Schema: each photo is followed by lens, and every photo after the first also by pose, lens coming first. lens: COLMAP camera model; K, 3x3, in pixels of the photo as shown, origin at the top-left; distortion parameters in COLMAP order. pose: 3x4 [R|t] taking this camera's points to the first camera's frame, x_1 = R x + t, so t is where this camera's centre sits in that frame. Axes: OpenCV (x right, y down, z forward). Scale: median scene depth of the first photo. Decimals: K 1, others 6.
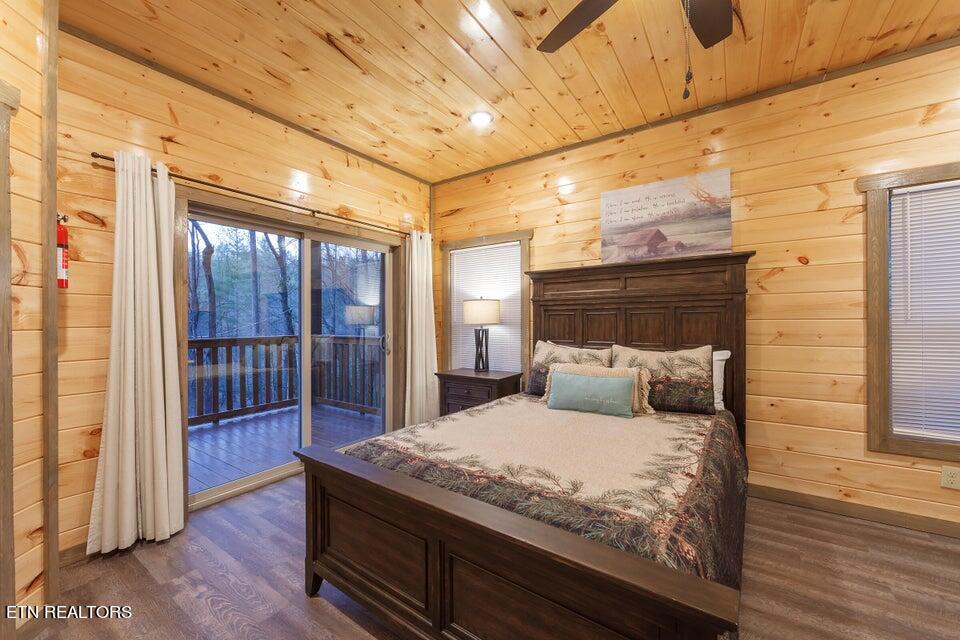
lens RADIAL K [[378.6, 0, 485.3], [0, 378.6, 320.9], [0, 0, 1]] dist [-0.000253, 0.000033]
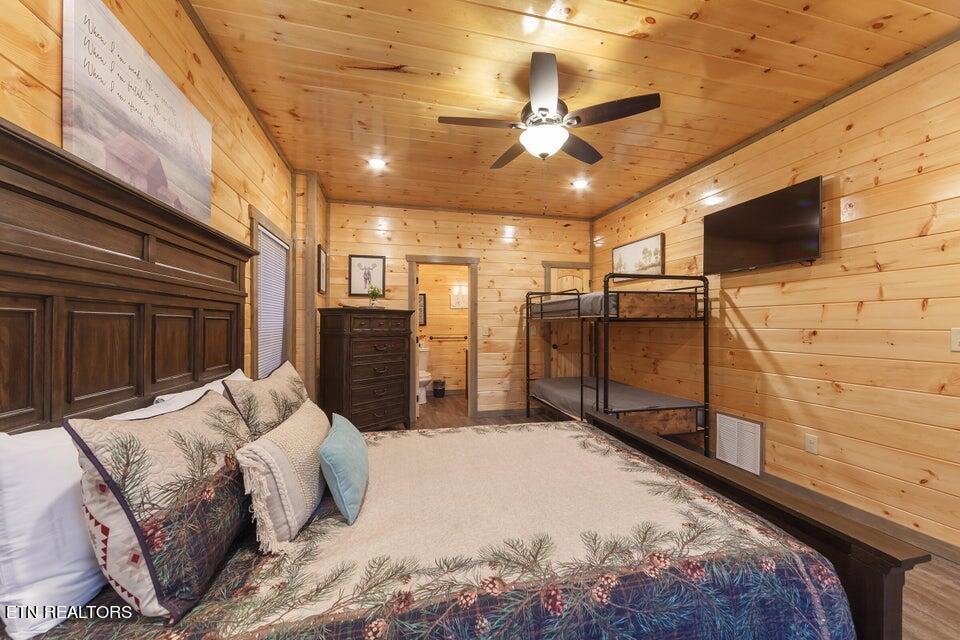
lens RADIAL K [[378.6, 0, 485.3], [0, 378.6, 320.9], [0, 0, 1]] dist [-0.000253, 0.000033]
pose [[-0.748477, 0.015067, 0.662990, -0.364032], [0.009991, 0.999885, -0.011445, -0.008546], [-0.663086, -0.001942, -0.748541, 1.752030]]
